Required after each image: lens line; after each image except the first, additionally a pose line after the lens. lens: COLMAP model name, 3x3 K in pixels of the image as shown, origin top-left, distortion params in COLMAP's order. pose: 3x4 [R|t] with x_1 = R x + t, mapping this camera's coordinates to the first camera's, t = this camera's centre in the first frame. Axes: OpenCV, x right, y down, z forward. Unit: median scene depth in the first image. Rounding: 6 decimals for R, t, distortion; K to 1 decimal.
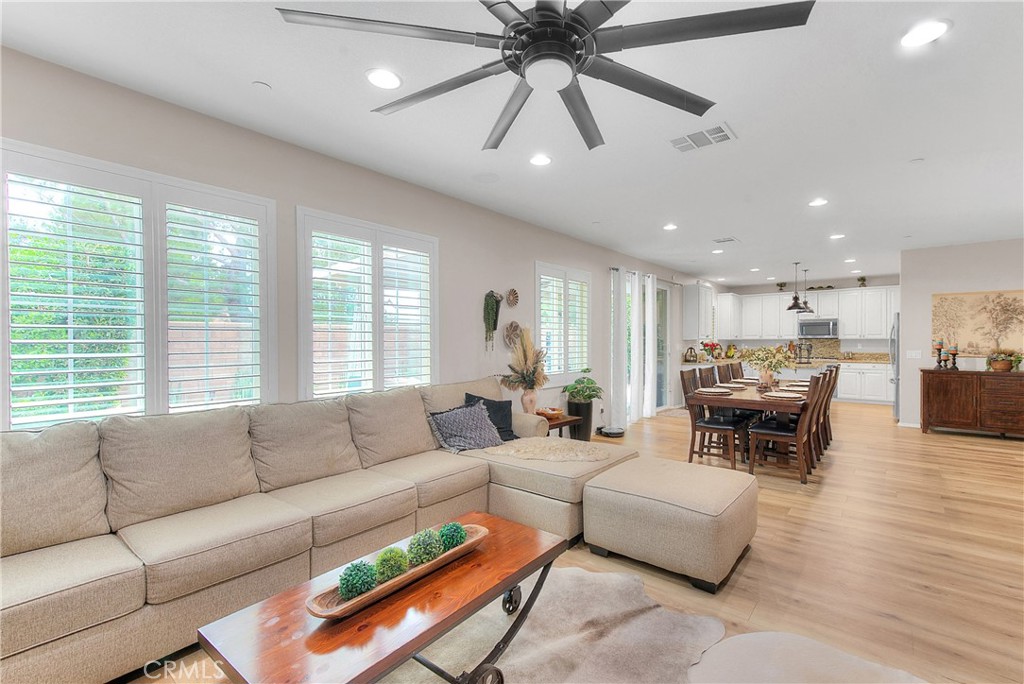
lens RADIAL K [[444.9, 0, 512.0], [0, 444.9, 342.0], [0, 0, 1]] dist [0.002417, 0.000187]
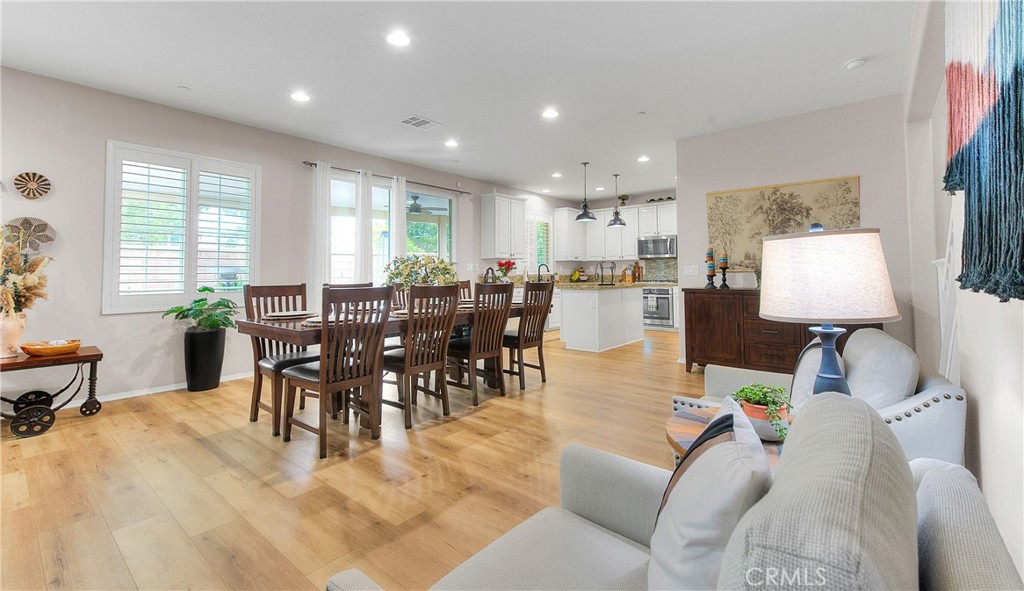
lens RADIAL K [[434.4, 0, 512.4], [0, 434.4, 255.9], [0, 0, 1]] dist [-0.000085, 0.000022]
pose [[0.999875, -0.003043, -0.015522, 0.636327], [0.002294, 0.998842, -0.048057, 0.040893], [0.015650, 0.048015, 0.998724, 0.248743]]
